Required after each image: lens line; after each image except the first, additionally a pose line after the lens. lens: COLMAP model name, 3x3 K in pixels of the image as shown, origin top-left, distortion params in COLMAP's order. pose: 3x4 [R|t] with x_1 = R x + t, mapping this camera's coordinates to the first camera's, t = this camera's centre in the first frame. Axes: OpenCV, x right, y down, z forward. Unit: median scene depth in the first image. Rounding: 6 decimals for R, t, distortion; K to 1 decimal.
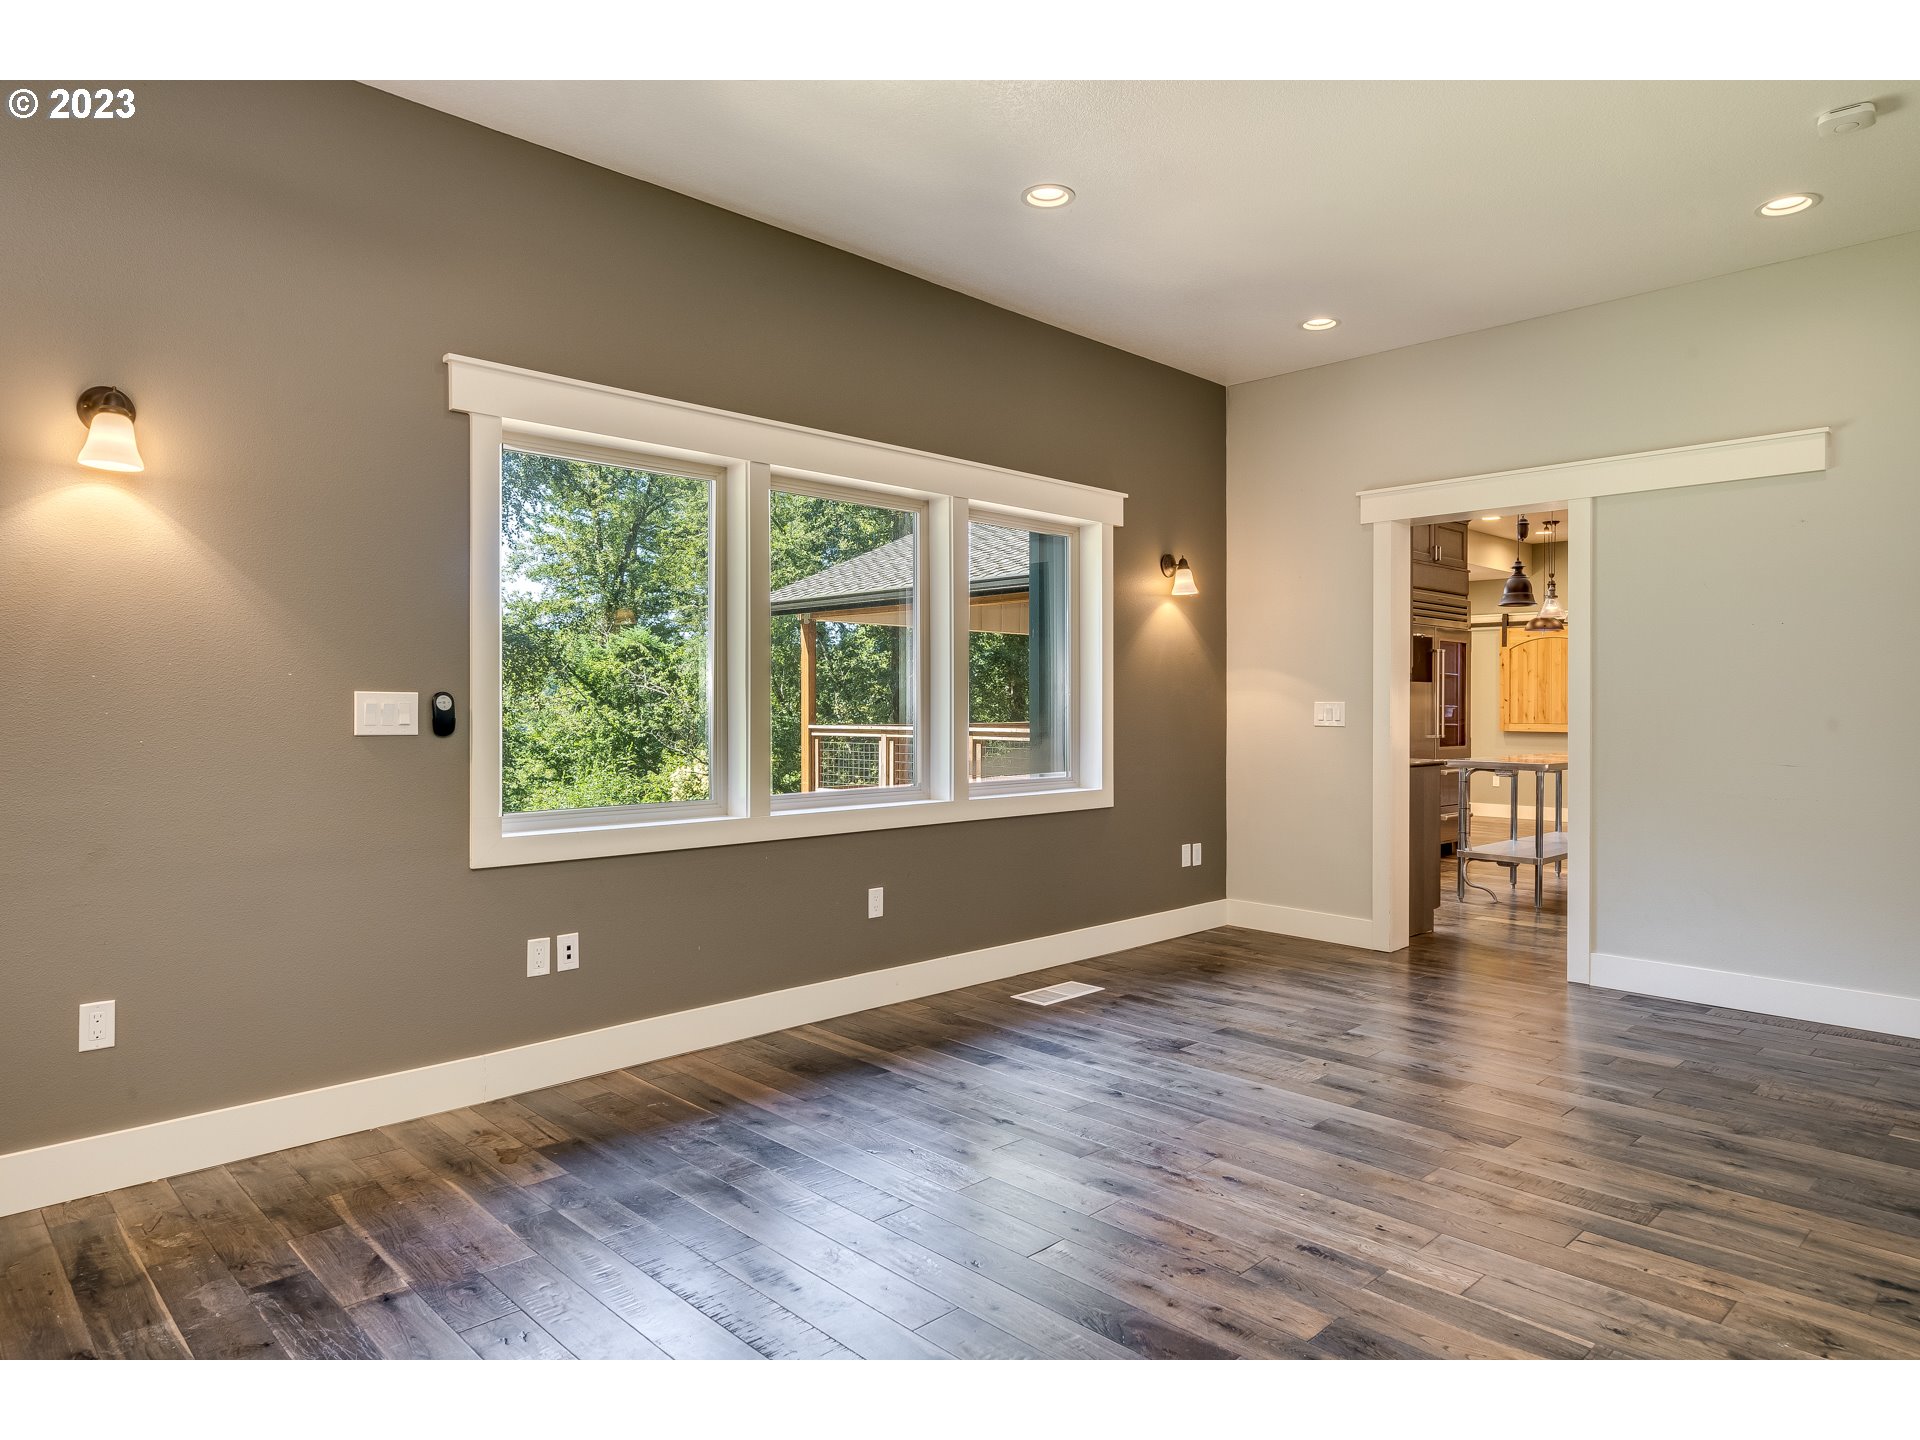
lens RADIAL K [[1175.0, 0, 959.3], [0, 1175.0, 712.2], [0, 0, 1]] dist [0.003414, 0.000692]
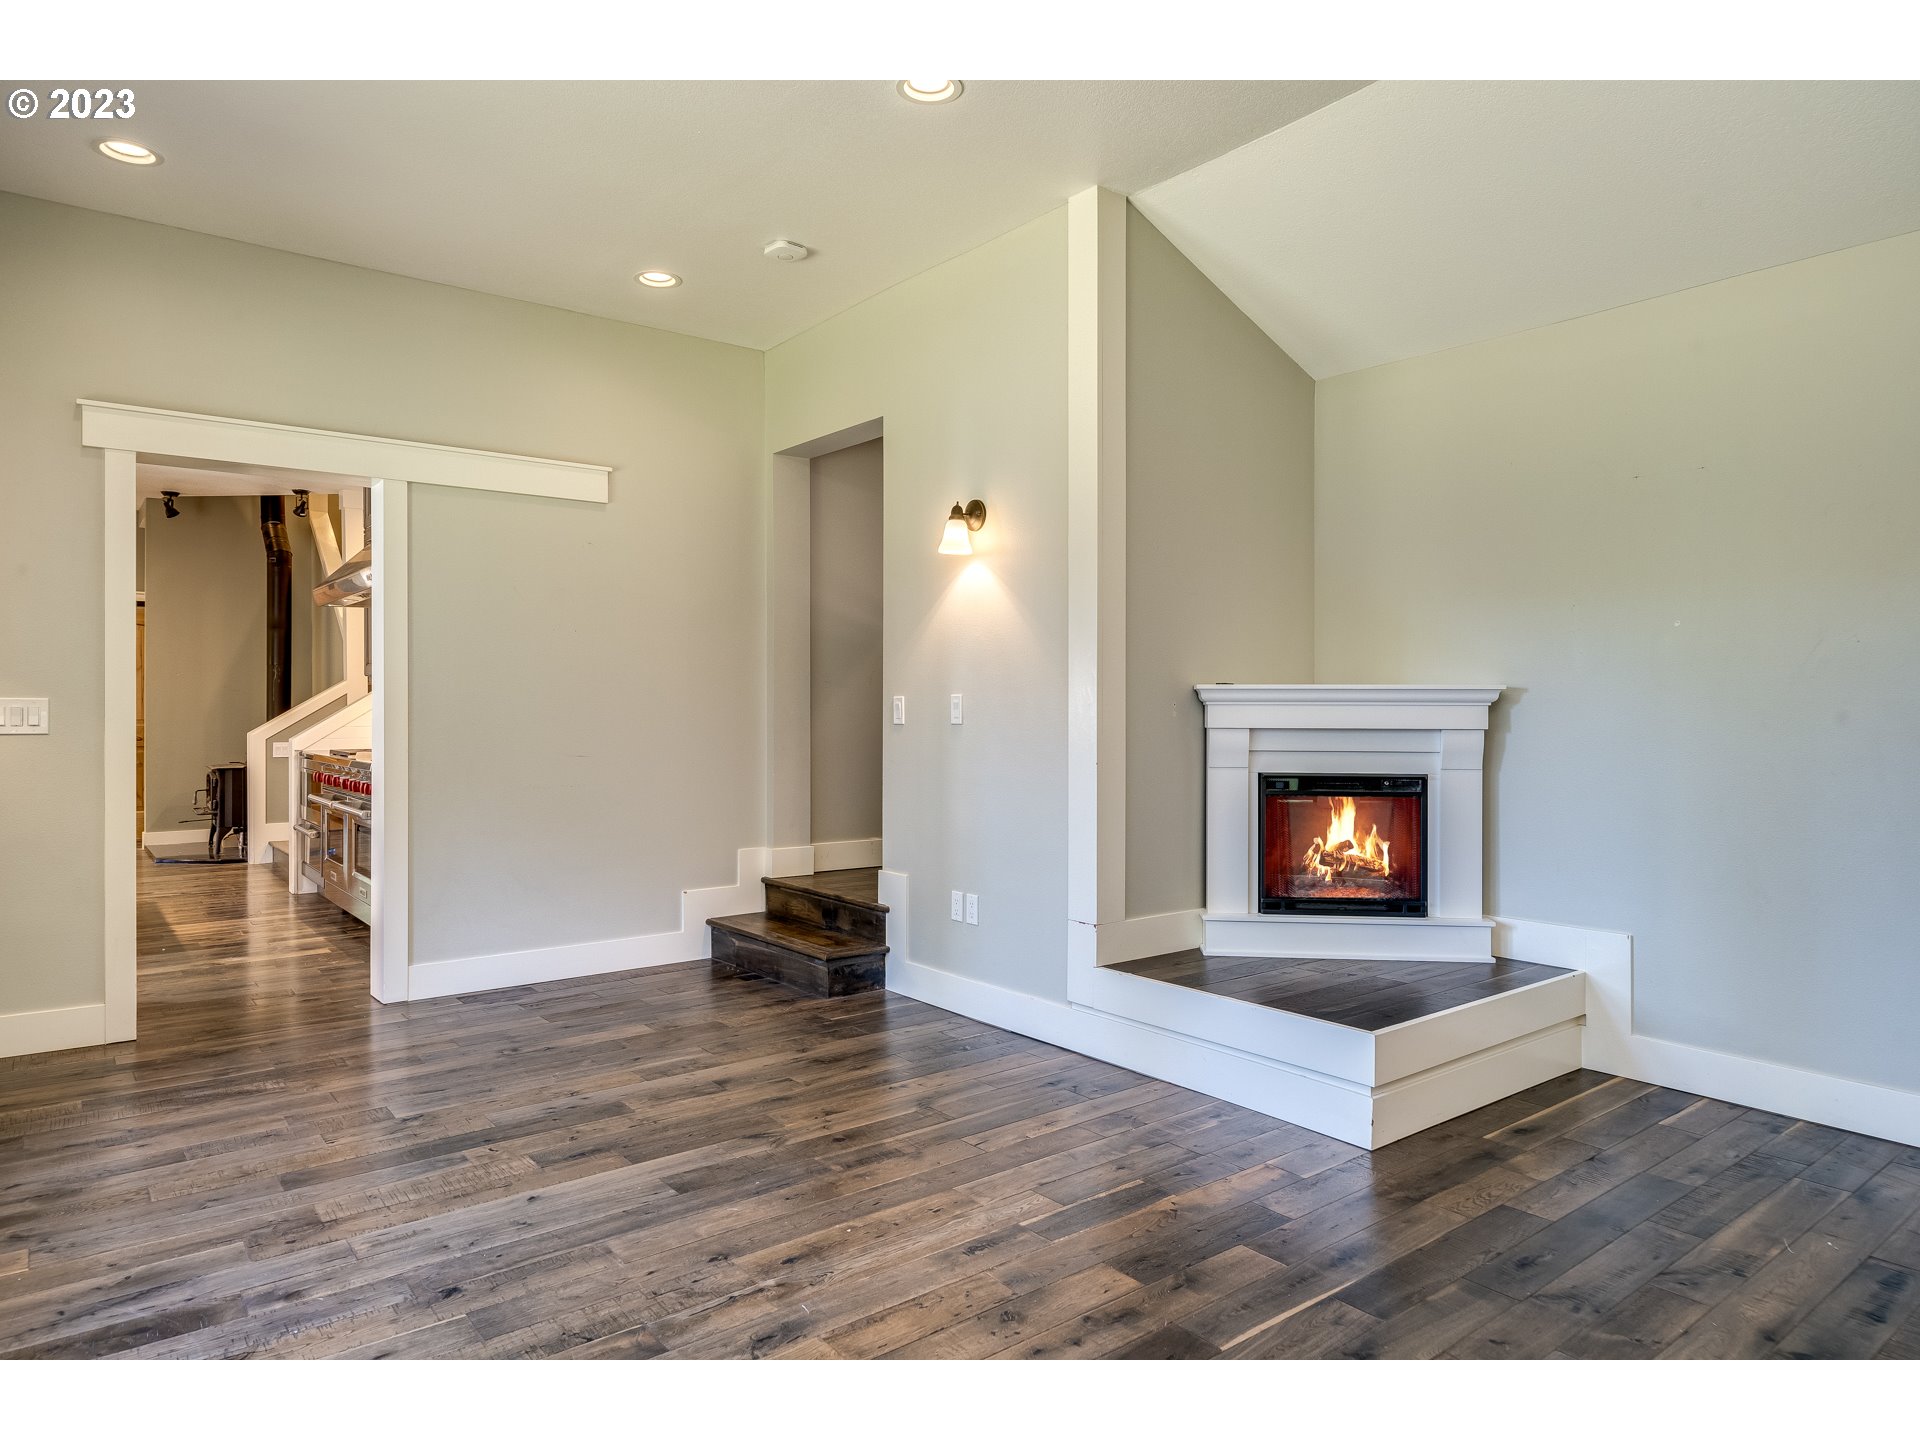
lens RADIAL K [[1175.0, 0, 961.8], [0, 1175.0, 735.5], [0, 0, 1]] dist [0.003414, 0.000692]
pose [[0.098665, -0.028519, 0.994712, -0.517177], [0.003806, 0.999593, 0.028282, -0.007870], [-0.995113, 0.000996, 0.098734, 0.683576]]
